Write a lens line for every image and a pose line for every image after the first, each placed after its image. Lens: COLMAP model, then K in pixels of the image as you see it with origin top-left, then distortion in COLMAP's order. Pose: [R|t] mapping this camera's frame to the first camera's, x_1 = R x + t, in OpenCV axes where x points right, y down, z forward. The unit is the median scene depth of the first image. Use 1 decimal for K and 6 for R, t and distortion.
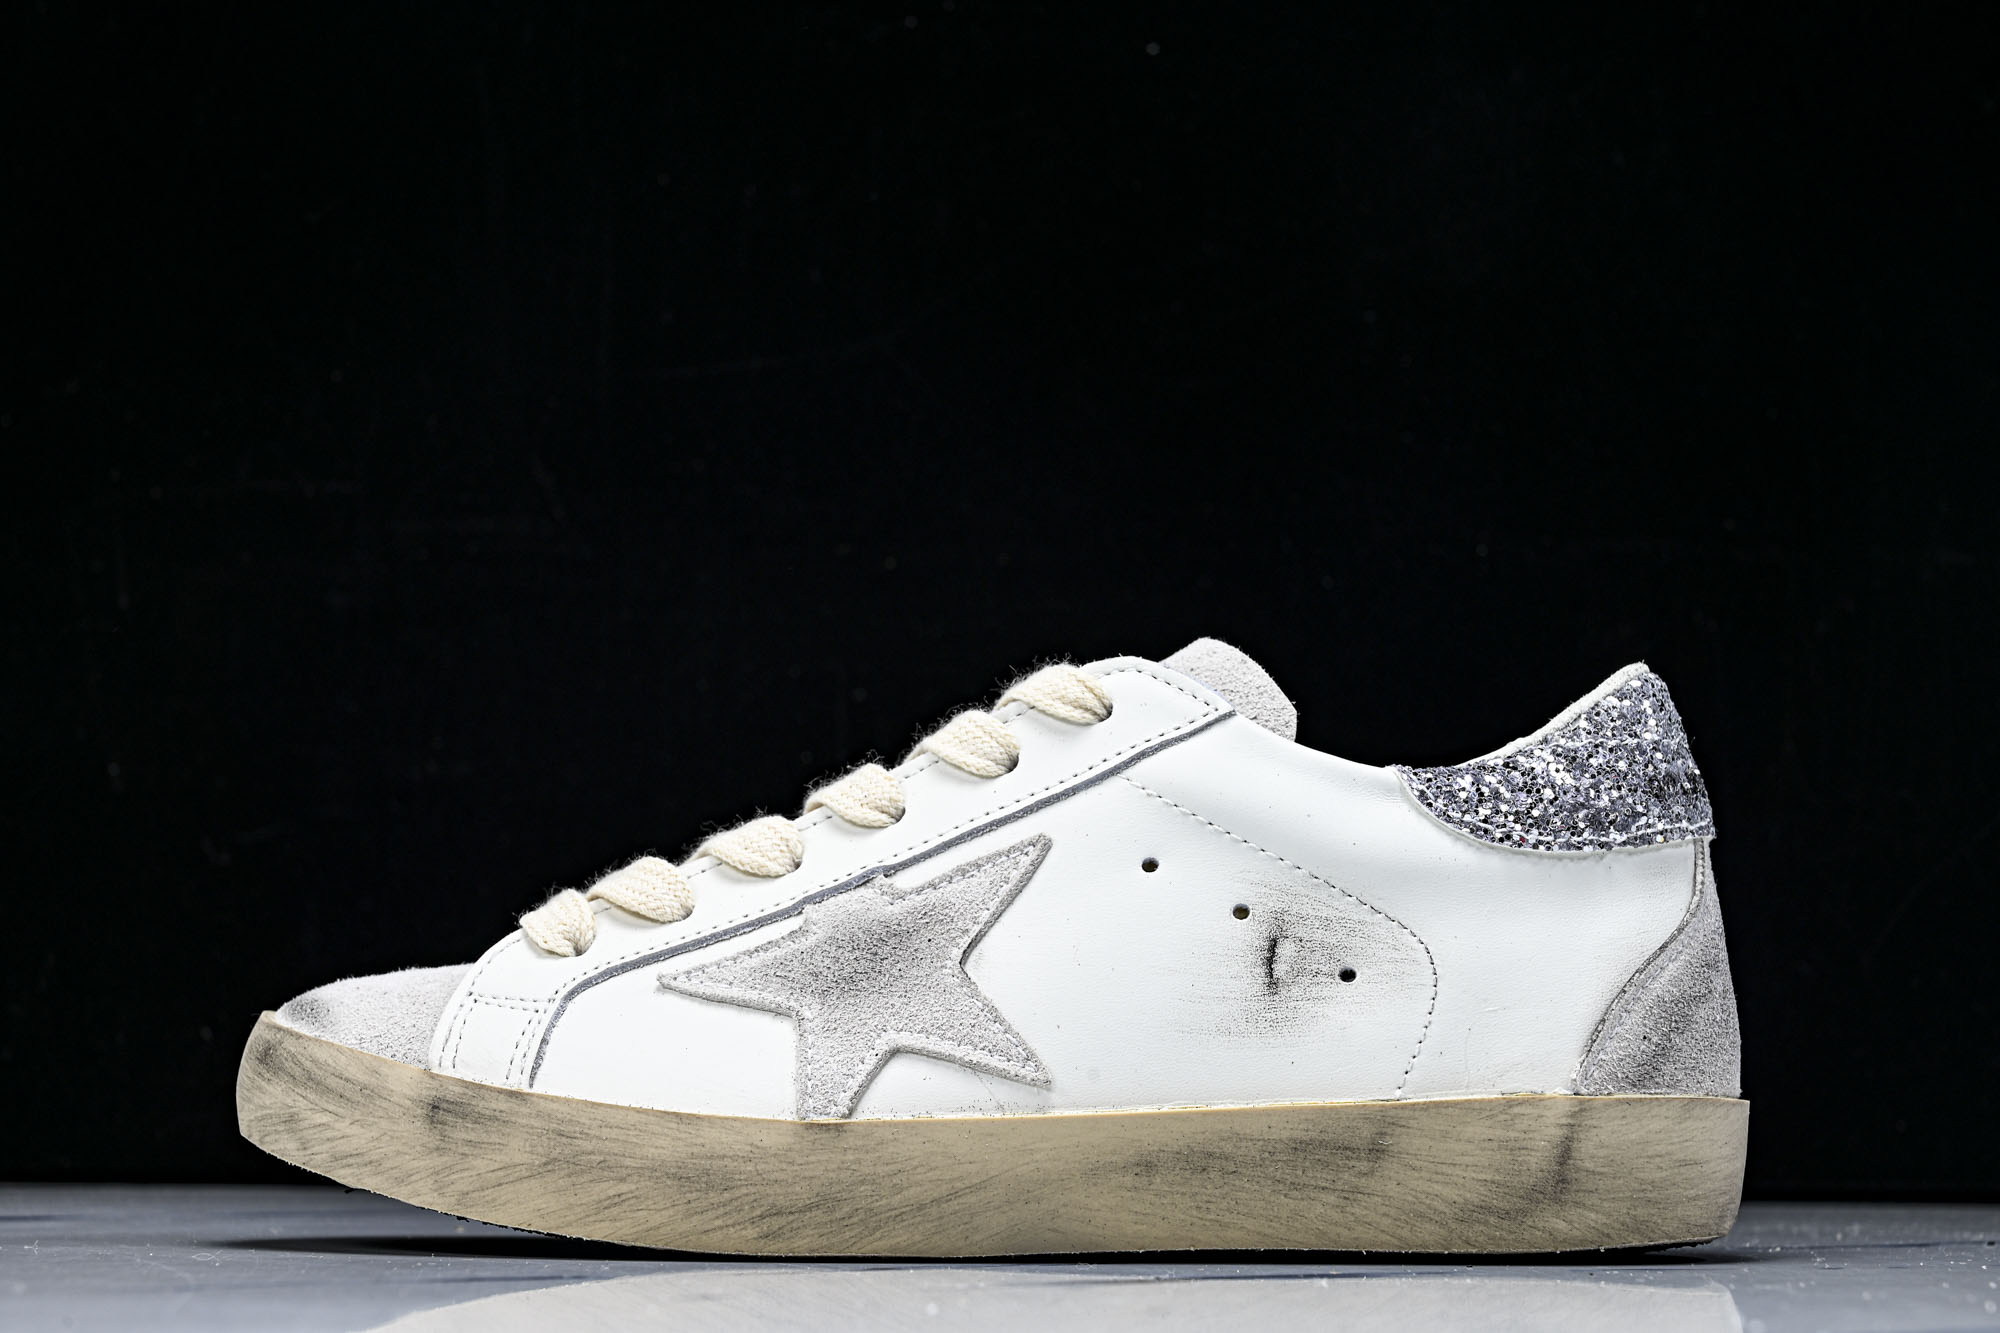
lens RADIAL K [[3817.1, 0, 963.2], [0, 3817.1, 635.6], [0, 0, 1]] dist [0.033616, 0.000000]
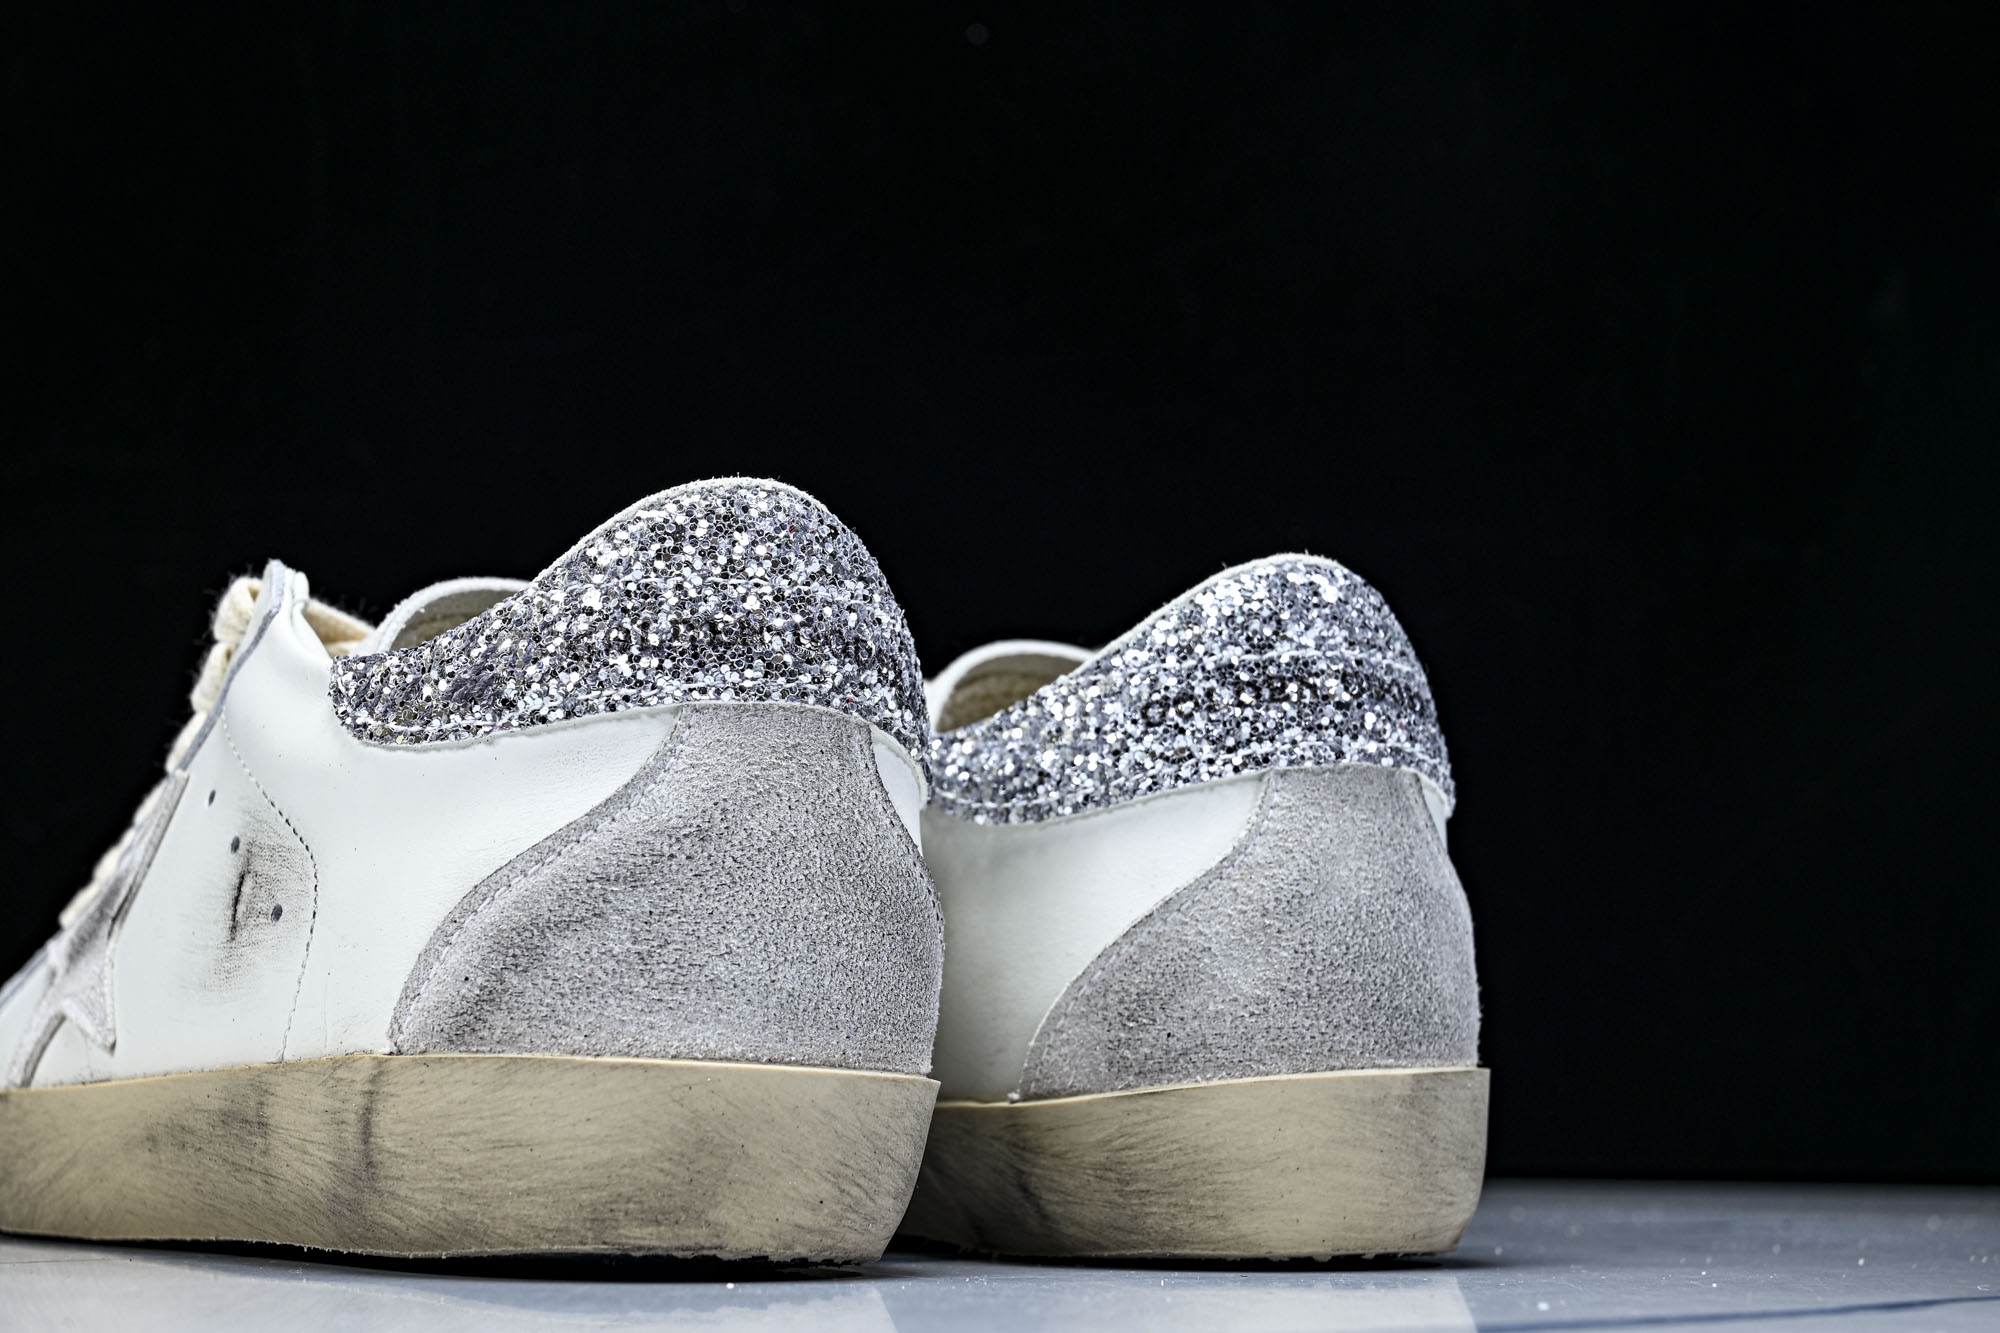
lens RADIAL K [[3817.1, 0, 995.1], [0, 3817.1, 657.5], [0, 0, 1]] dist [0.033616, 0.000000]
pose [[0.533844, -0.100292, -0.839614, 0.886483], [0.076776, 0.994589, -0.069988, 0.103478], [0.842090, -0.027100, 0.538655, 0.684422]]
